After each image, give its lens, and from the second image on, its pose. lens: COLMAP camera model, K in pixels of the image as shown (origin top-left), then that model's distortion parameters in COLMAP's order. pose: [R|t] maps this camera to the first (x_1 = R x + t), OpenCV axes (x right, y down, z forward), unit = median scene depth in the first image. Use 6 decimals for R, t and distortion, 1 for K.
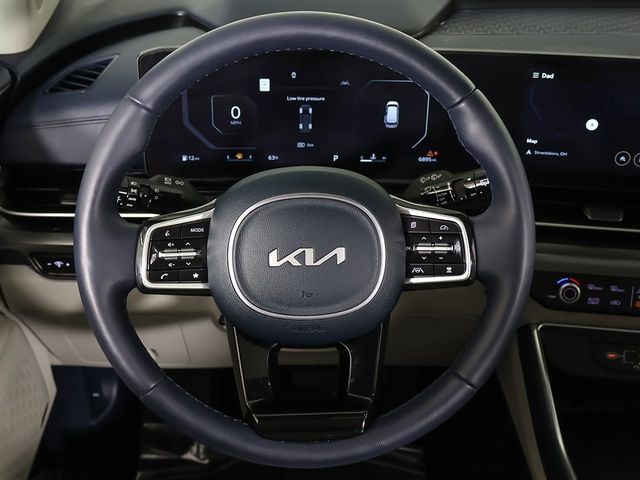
lens RADIAL K [[776.9, 0, 320.7], [0, 776.9, 240.2], [0, 0, 1]] dist [0.021108, 0.000000]
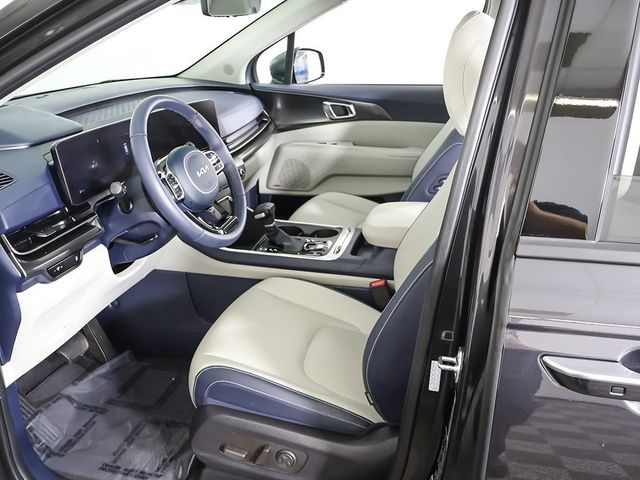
lens RADIAL K [[598.1, 0, 317.8], [0, 598.1, 242.2], [0, 0, 1]] dist [-0.009358, 0.000000]
pose [[0.260856, -0.367451, 0.892712, -1.472615], [0.523829, 0.830630, 0.188831, 0.034917], [-0.810899, 0.418371, 0.409156, -0.089030]]
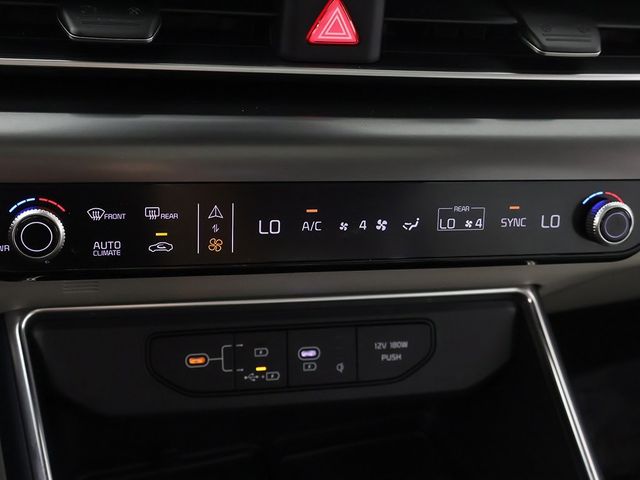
lens RADIAL K [[943.2, 0, 319.9], [0, 943.2, 240.8], [0, 0, 1]] dist [0.002318, 0.000000]
pose [[0.939614, -0.100011, 0.327296, 0.304540], [0.077868, 0.993740, 0.080109, 0.045298], [-0.333259, -0.049786, 0.941520, 0.523392]]
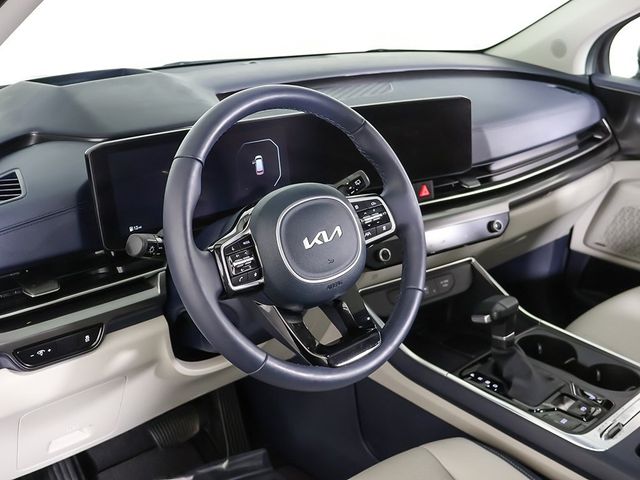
lens RADIAL K [[695.3, 0, 320.5], [0, 695.3, 241.4], [0, 0, 1]] dist [0.006192, 0.000000]
pose [[0.759878, -0.242410, 0.603177, -0.621701], [0.341775, 0.938258, -0.053491, 0.074262], [-0.552969, 0.246798, 0.795811, -0.035004]]
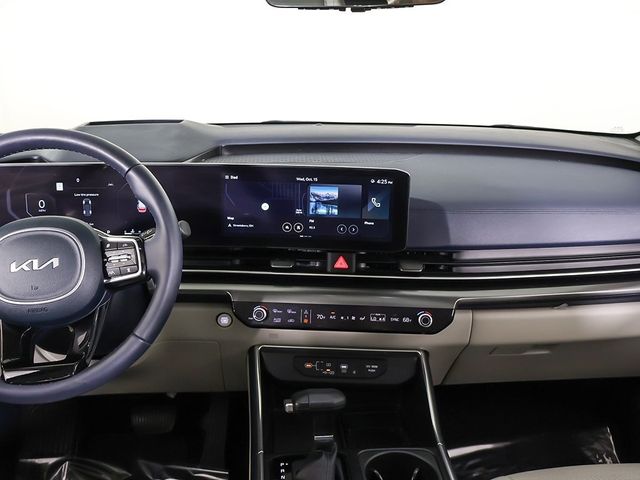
lens RADIAL K [[602.9, 0, 322.5], [0, 602.9, 239.1], [0, 0, 1]] dist [-0.004718, 0.000000]
pose [[0.998578, -0.023837, 0.047691, 0.399493], [0.035196, 0.966615, -0.253805, 0.236066], [-0.040049, 0.255122, 0.966079, -0.196825]]
